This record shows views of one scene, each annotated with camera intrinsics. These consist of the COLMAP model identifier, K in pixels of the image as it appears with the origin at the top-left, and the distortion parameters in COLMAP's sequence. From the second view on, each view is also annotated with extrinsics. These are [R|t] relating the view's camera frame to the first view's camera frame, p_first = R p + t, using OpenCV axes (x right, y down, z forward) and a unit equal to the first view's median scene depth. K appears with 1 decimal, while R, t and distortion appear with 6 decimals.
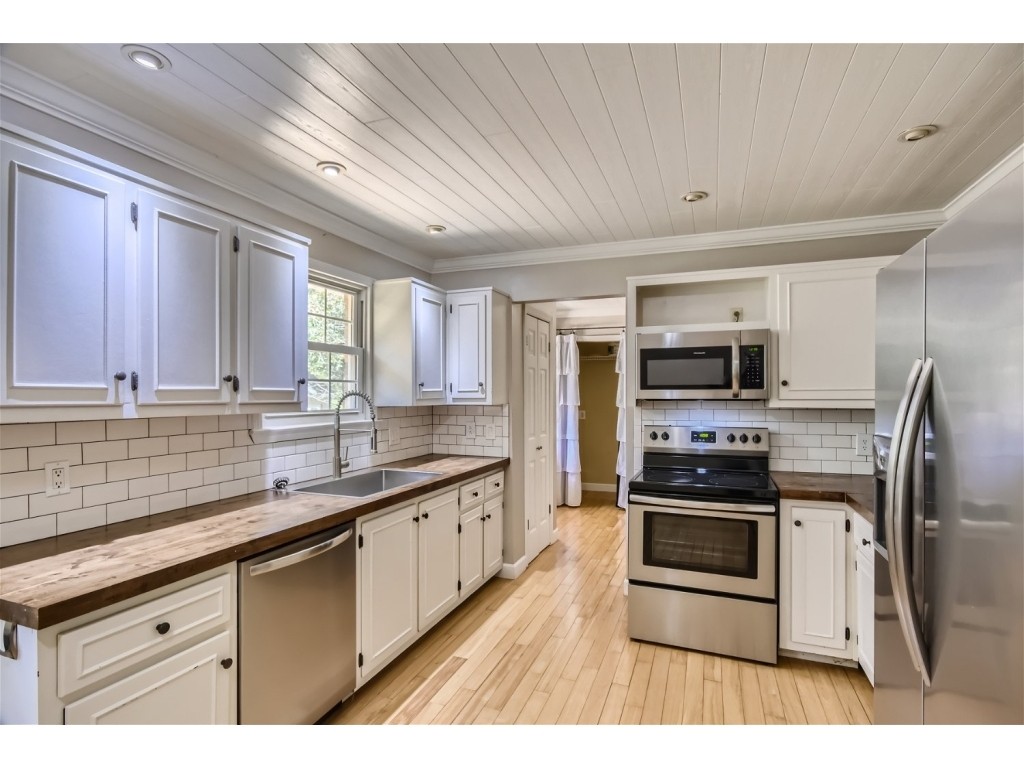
lens RADIAL K [[514.1, 0, 513.4], [0, 514.1, 392.5], [0, 0, 1]] dist [-0.001262, 0.000345]
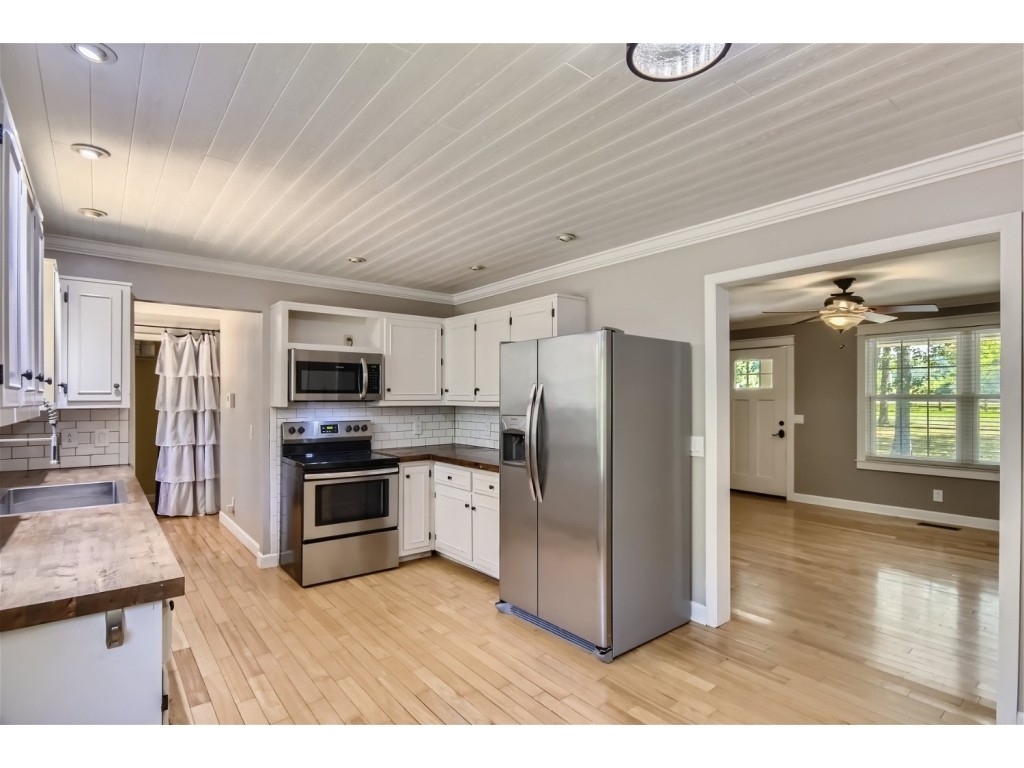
lens RADIAL K [[514.1, 0, 513.4], [0, 514.1, 392.5], [0, 0, 1]] dist [-0.001262, 0.000345]
pose [[0.500672, 0.010386, 0.865575, -0.573896], [-0.004088, 0.999945, -0.009634, 0.002615], [-0.865627, 0.001285, 0.500687, -0.087574]]
